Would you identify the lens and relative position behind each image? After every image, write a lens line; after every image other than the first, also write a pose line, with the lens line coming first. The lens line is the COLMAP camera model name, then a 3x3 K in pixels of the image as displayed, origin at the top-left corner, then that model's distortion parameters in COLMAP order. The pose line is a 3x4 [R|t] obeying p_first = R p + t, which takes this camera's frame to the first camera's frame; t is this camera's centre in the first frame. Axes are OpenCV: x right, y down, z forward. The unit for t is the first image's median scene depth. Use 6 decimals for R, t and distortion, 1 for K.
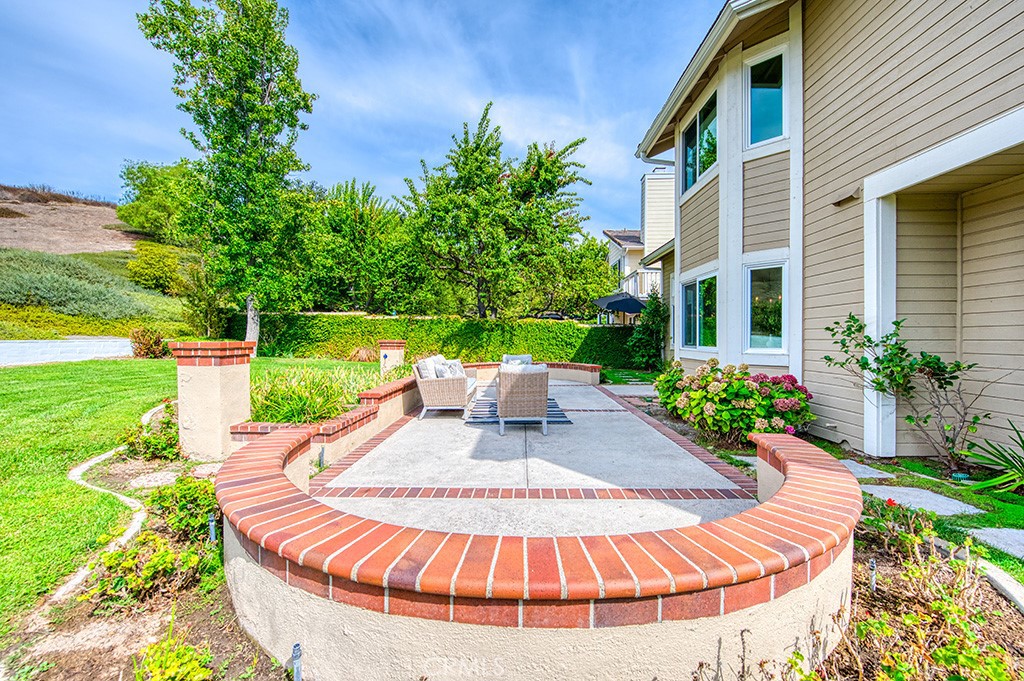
lens RADIAL K [[410.4, 0, 512.0], [0, 410.4, 344.6], [0, 0, 1]] dist [-0.003369, -0.000819]
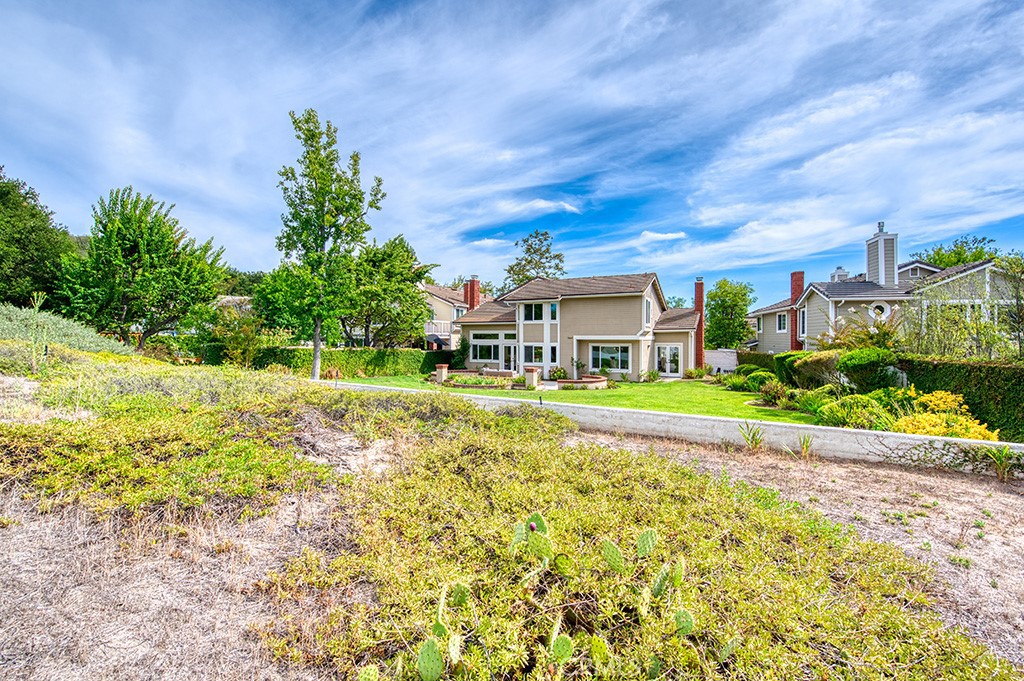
lens RADIAL K [[426.3, 0, 512.0], [0, 426.3, 340.5], [0, 0, 1]] dist [0.000589, -0.000016]
pose [[0.464914, -0.004926, 0.885342, -1.590412], [0.012873, 0.999916, -0.001197, -0.099743], [-0.885262, 0.011954, 0.464939, -0.356689]]
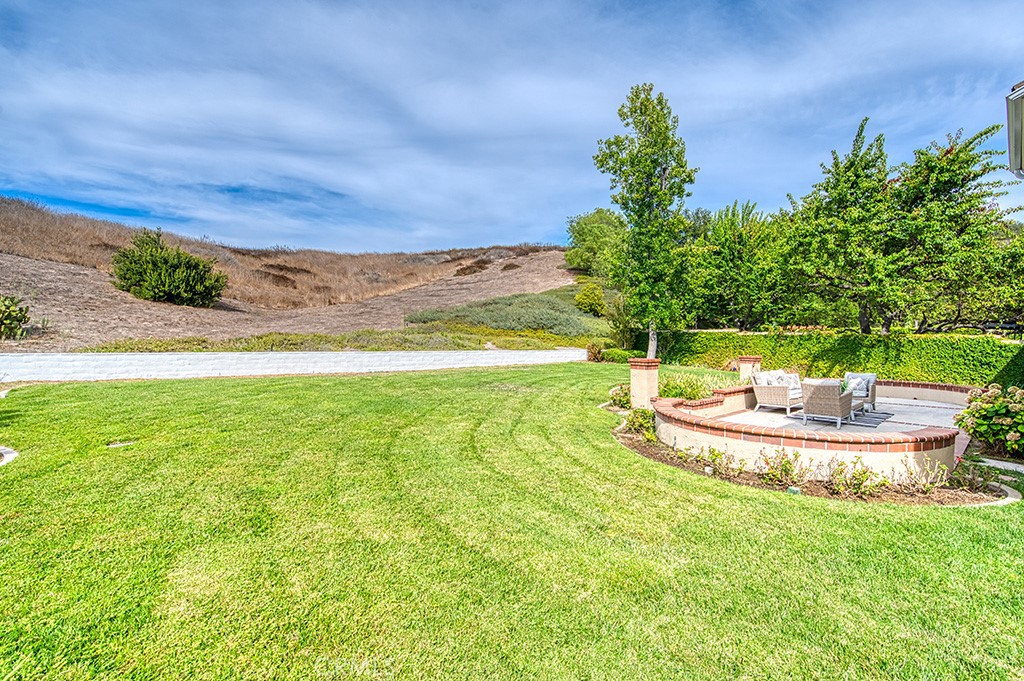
lens RADIAL K [[437.6, 0, 512.0], [0, 437.6, 340.5], [0, 0, 1]] dist [-0.028556, -0.000167]
pose [[0.652940, 0.004257, -0.757398, 0.179708], [-0.022651, 0.999647, -0.013909, -0.017240], [0.757071, 0.026237, 0.652805, -0.328473]]
